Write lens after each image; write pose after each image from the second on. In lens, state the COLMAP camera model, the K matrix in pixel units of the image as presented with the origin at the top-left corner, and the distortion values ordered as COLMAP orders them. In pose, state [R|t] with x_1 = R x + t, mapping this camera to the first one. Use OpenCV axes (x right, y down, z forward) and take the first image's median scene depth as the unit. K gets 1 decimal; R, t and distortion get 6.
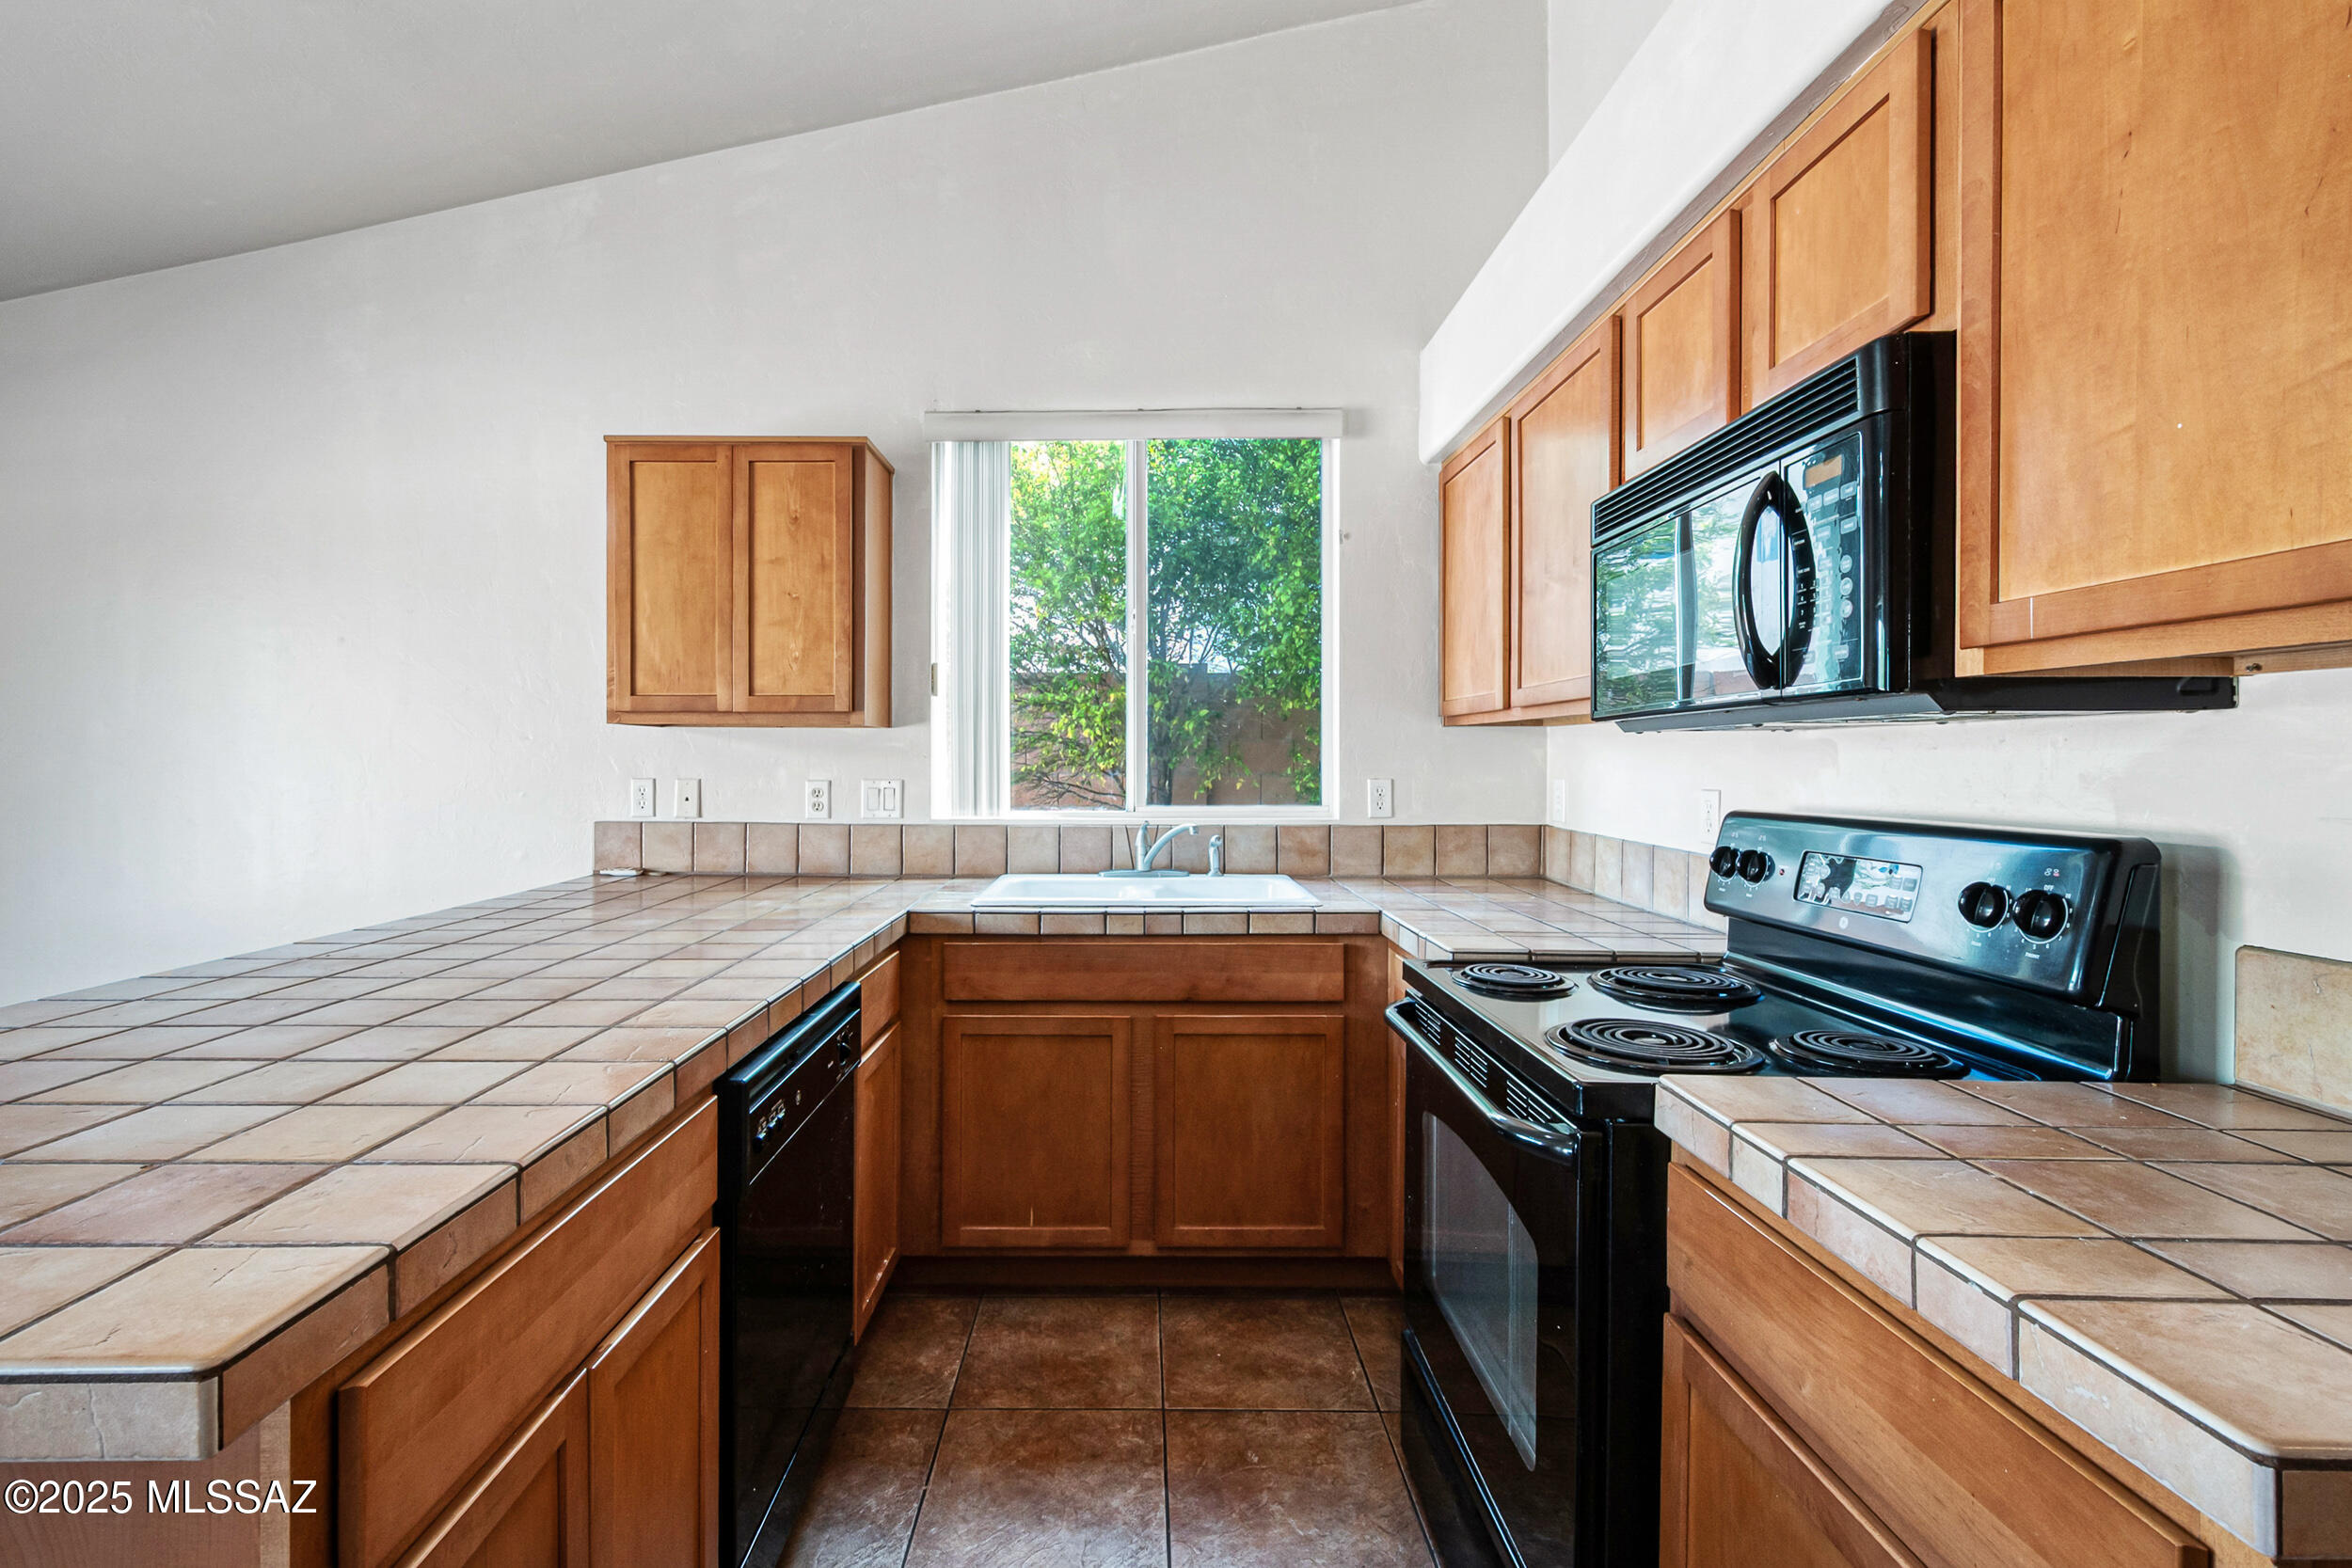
lens RADIAL K [[1051.0, 0, 1122.2], [0, 1051.0, 756.6], [0, 0, 1]] dist [0.003205, 0.000318]
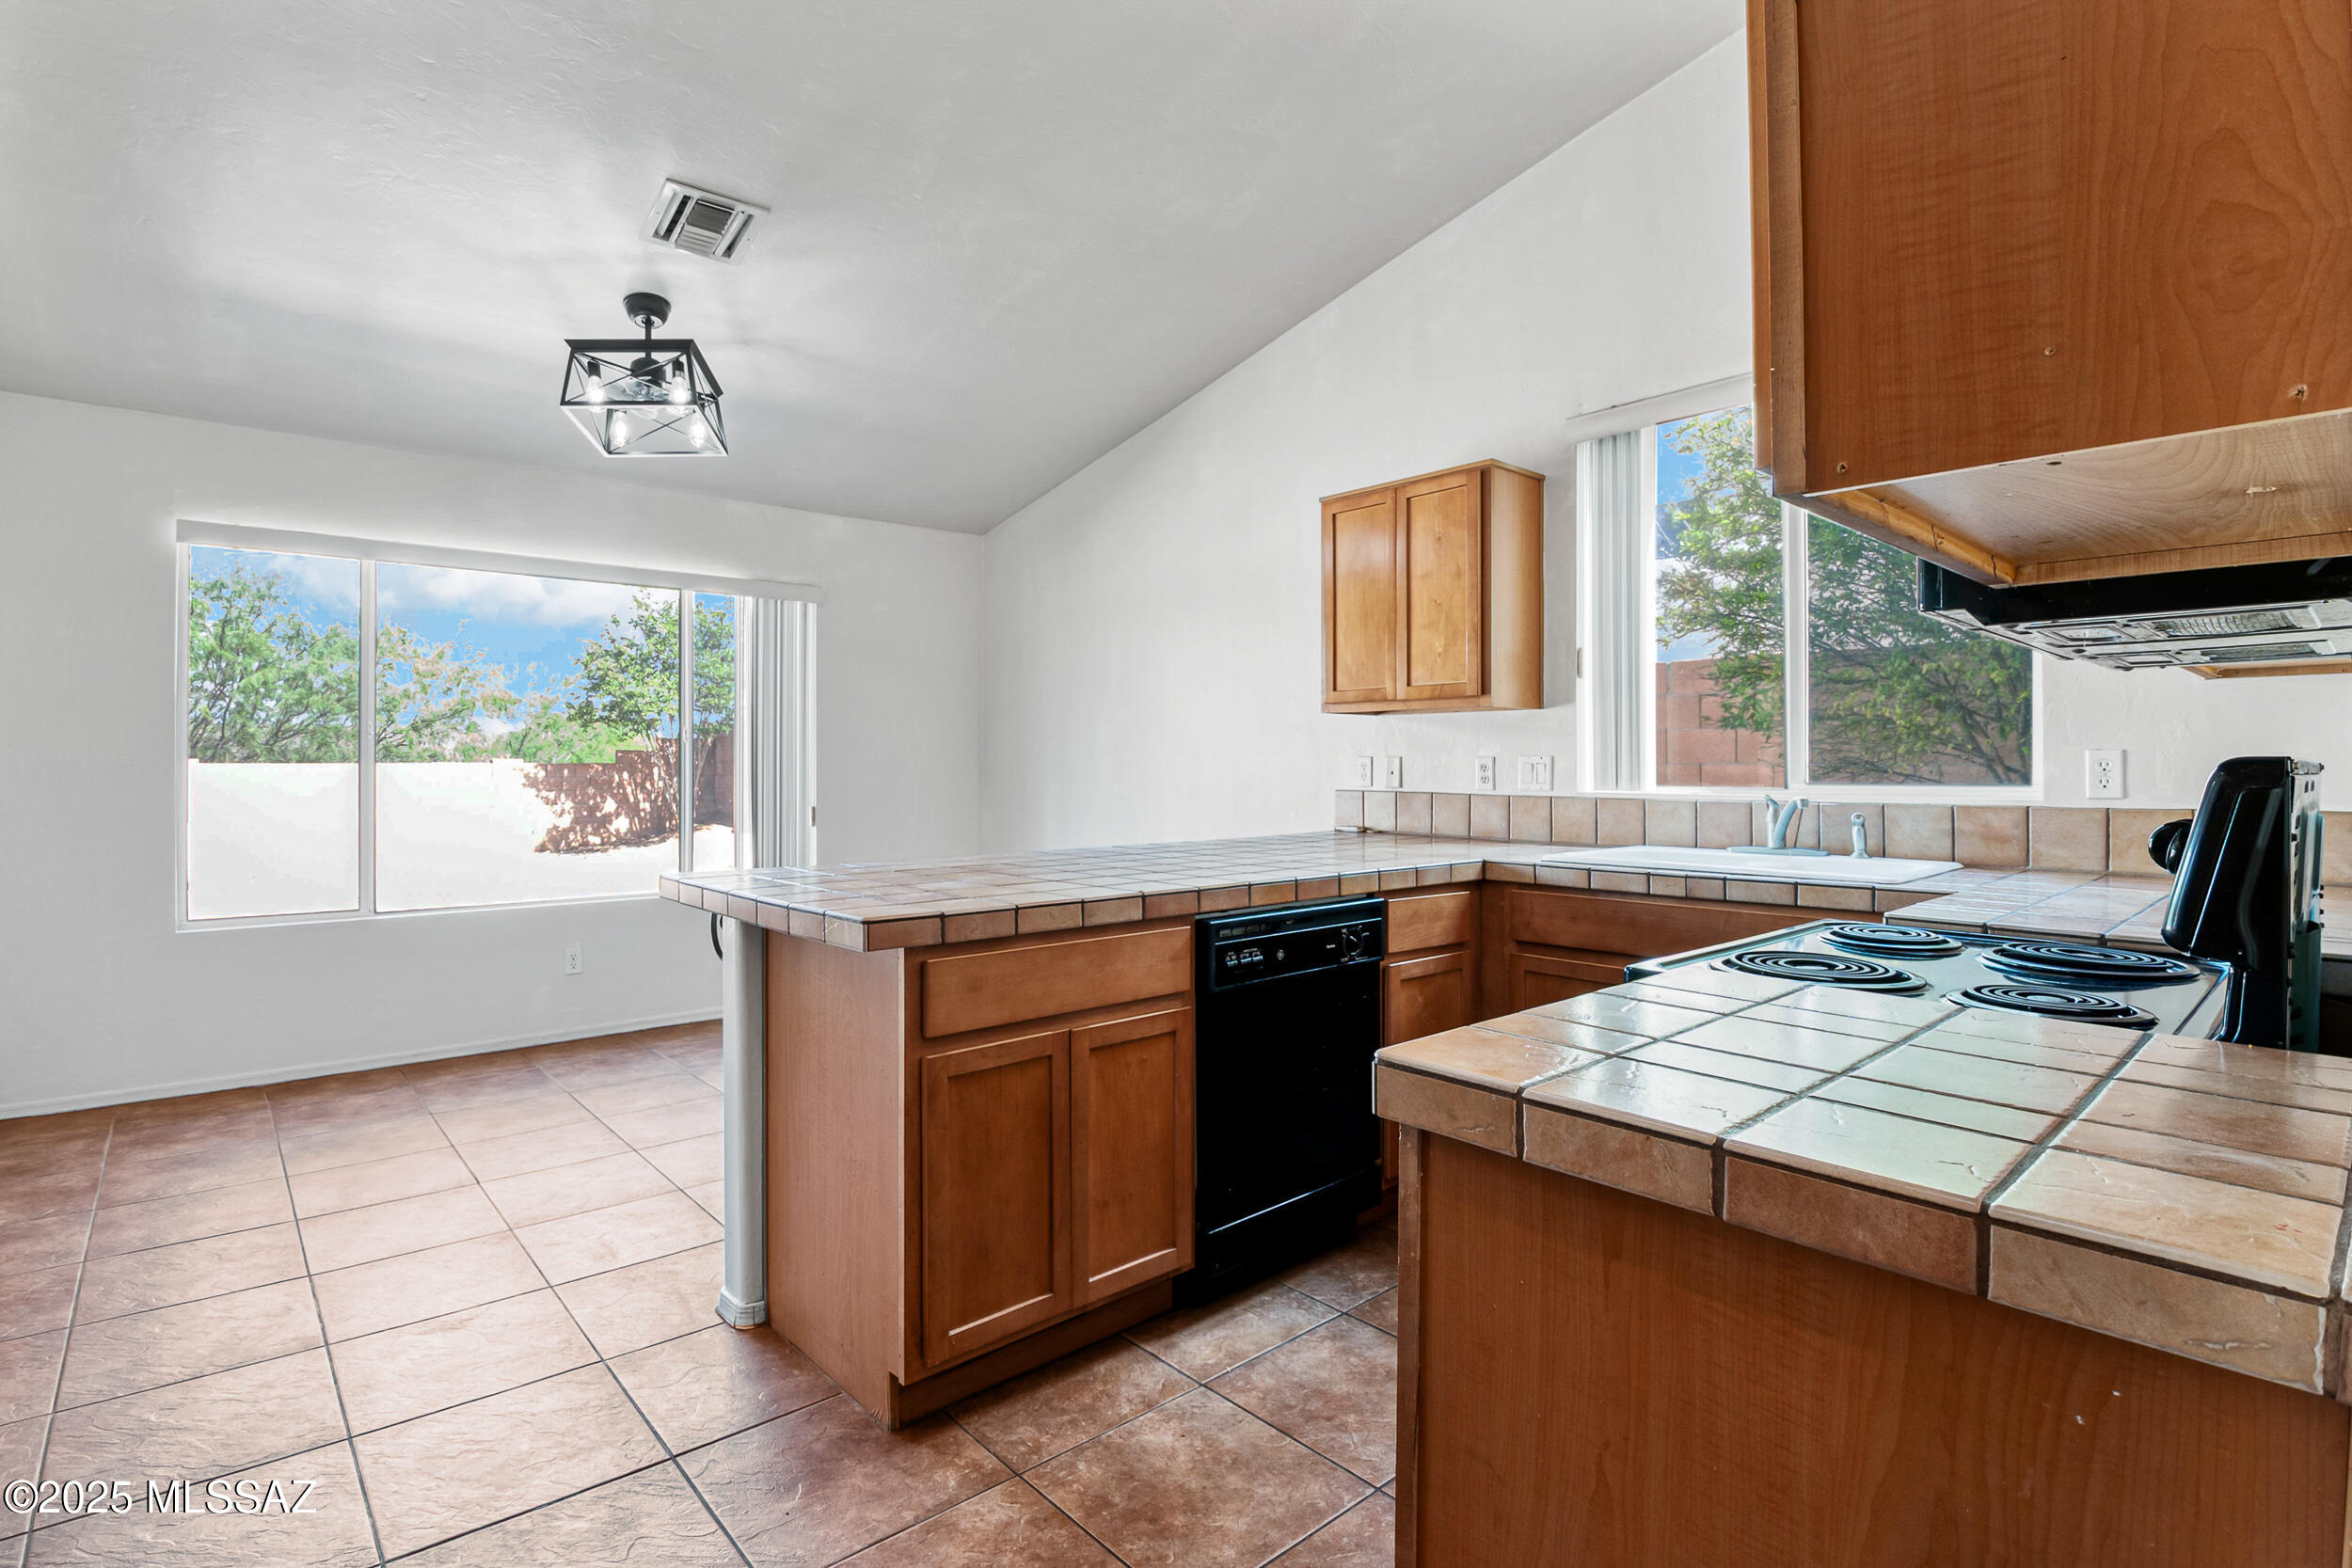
lens RADIAL K [[1125.3, 0, 1175.5], [0, 1125.3, 754.1], [0, 0, 1]] dist [-0.002728, -0.000417]
pose [[0.680812, -0.008724, -0.732406, 0.437563], [0.002134, 0.999948, -0.009927, 0.035261], [0.732455, 0.005196, 0.680795, -0.105481]]
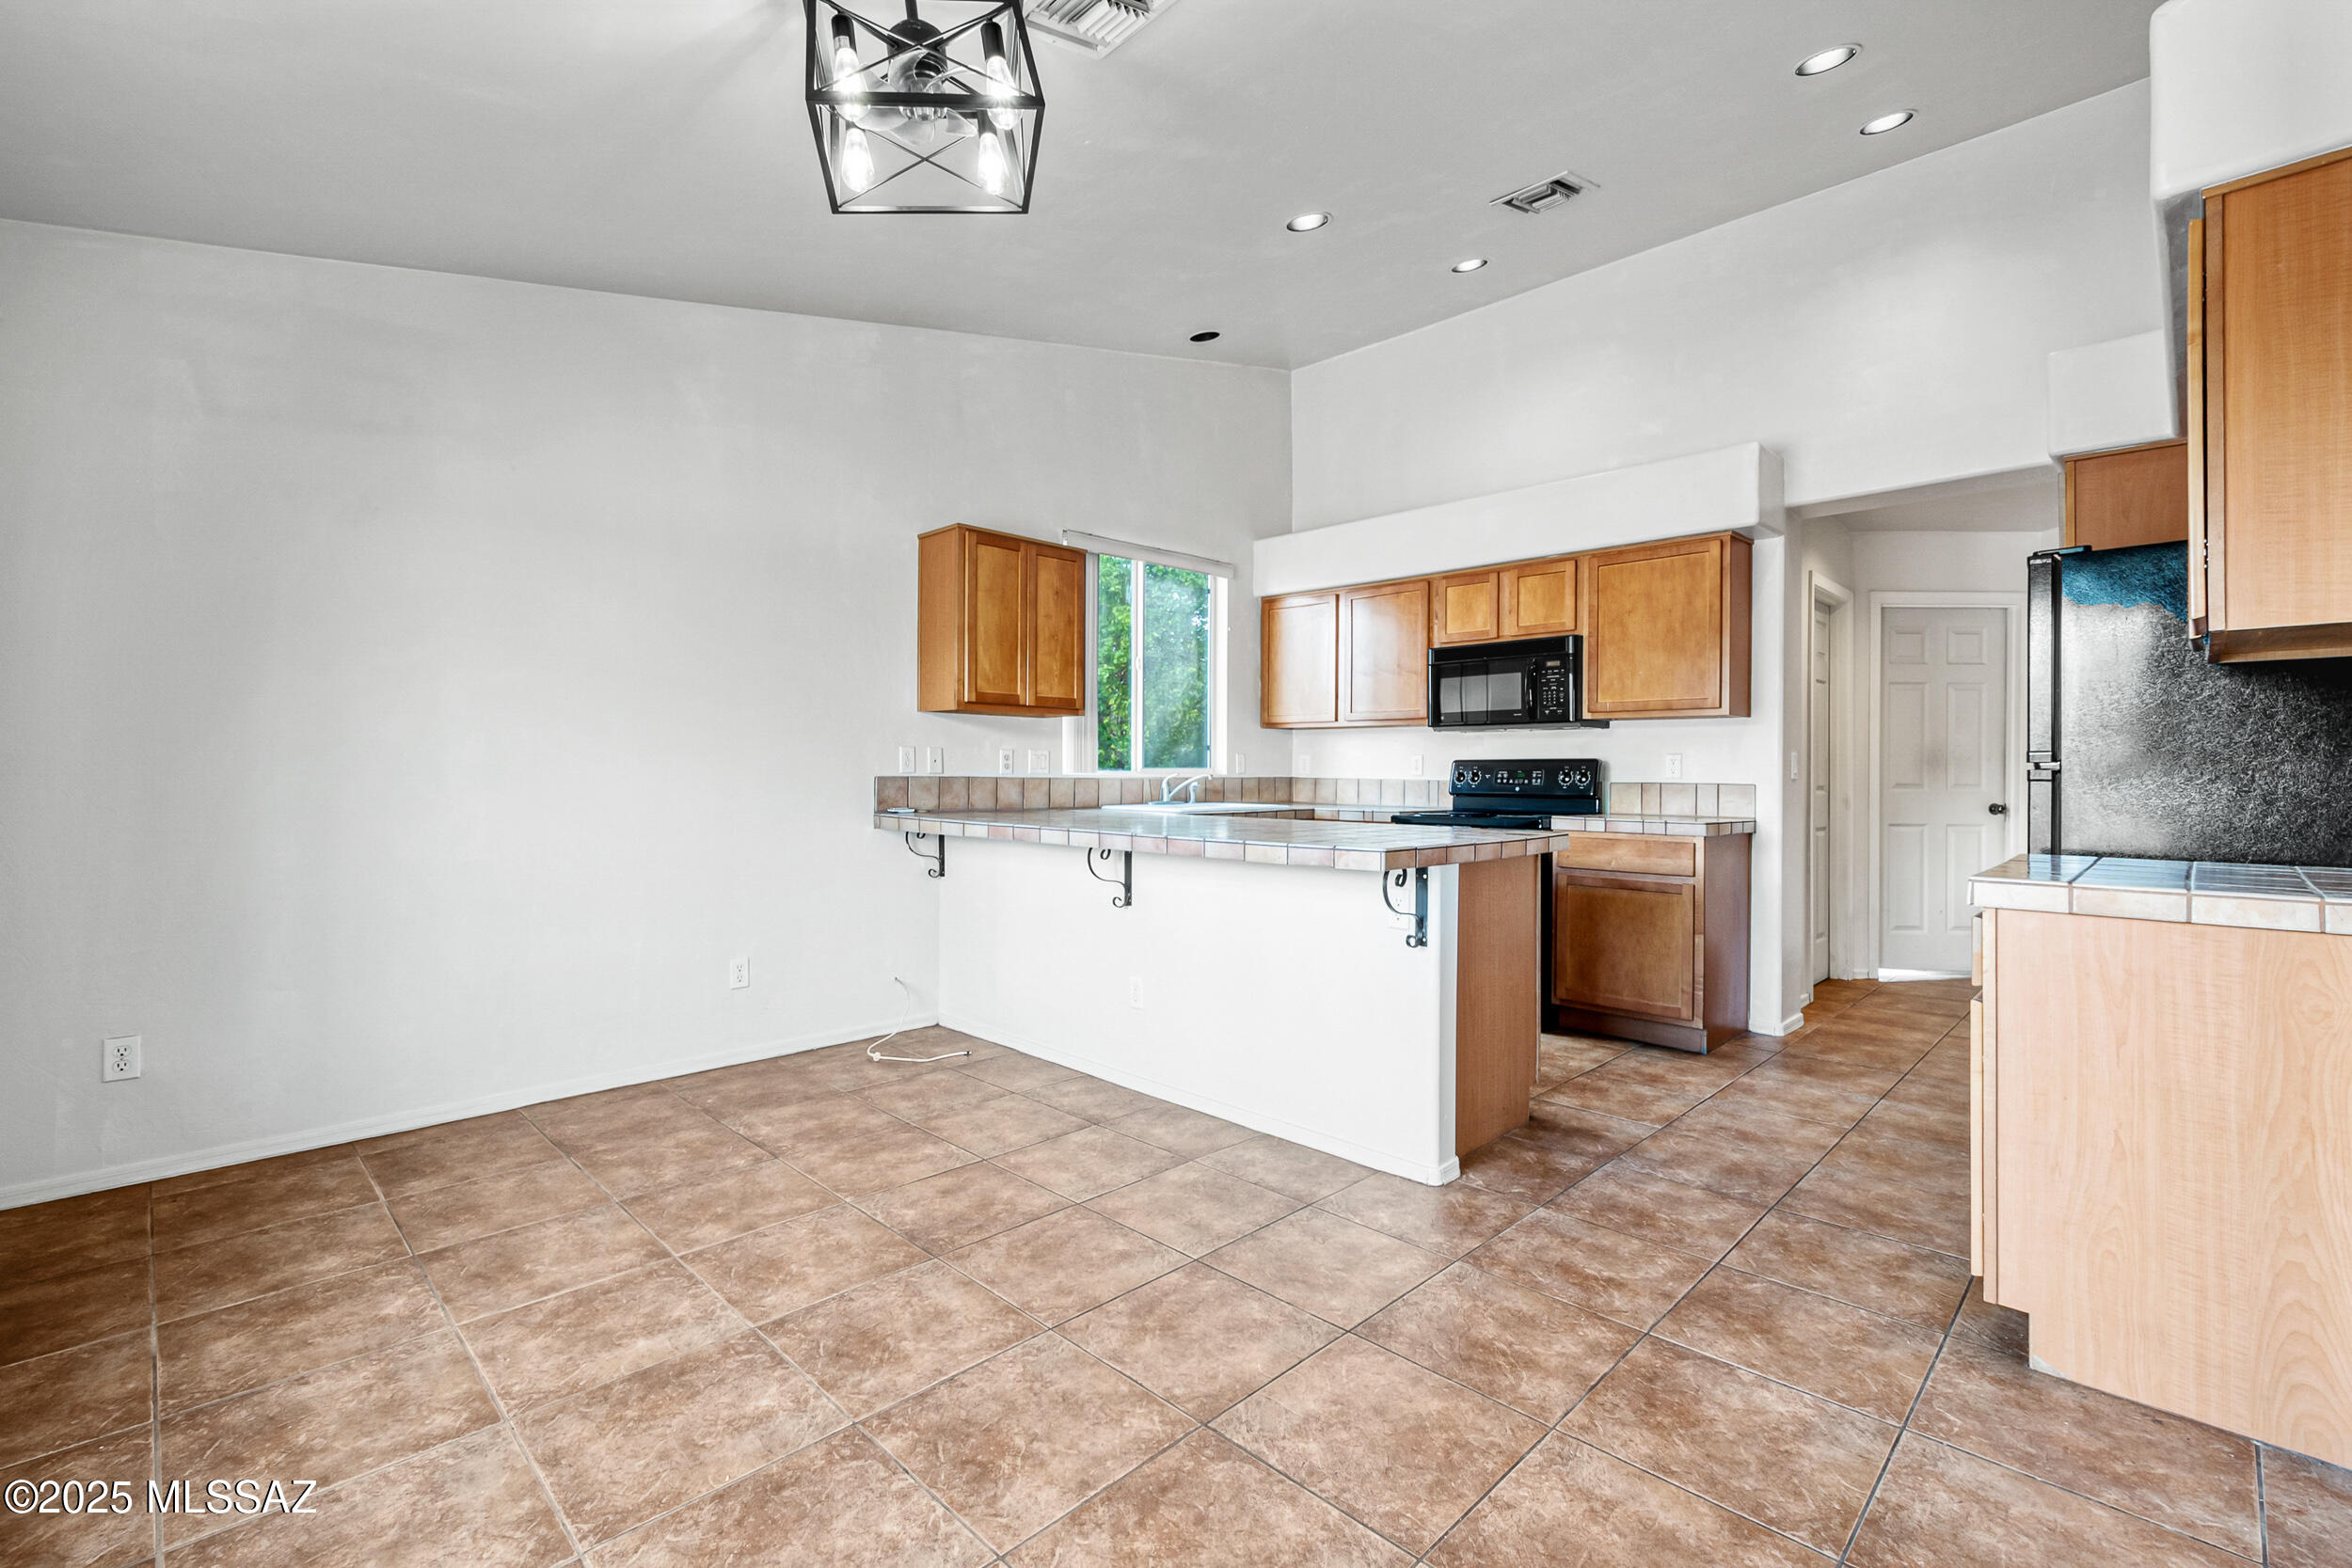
lens RADIAL K [[1036.5, 0, 1169.4], [0, 1036.5, 758.3], [0, 0, 1]] dist [0.004599, 0.000158]
pose [[0.697225, 0.011531, 0.716760, -1.397079], [-0.006026, 0.999930, -0.010225, 0.056309], [-0.716827, 0.002809, 0.697245, -0.292488]]
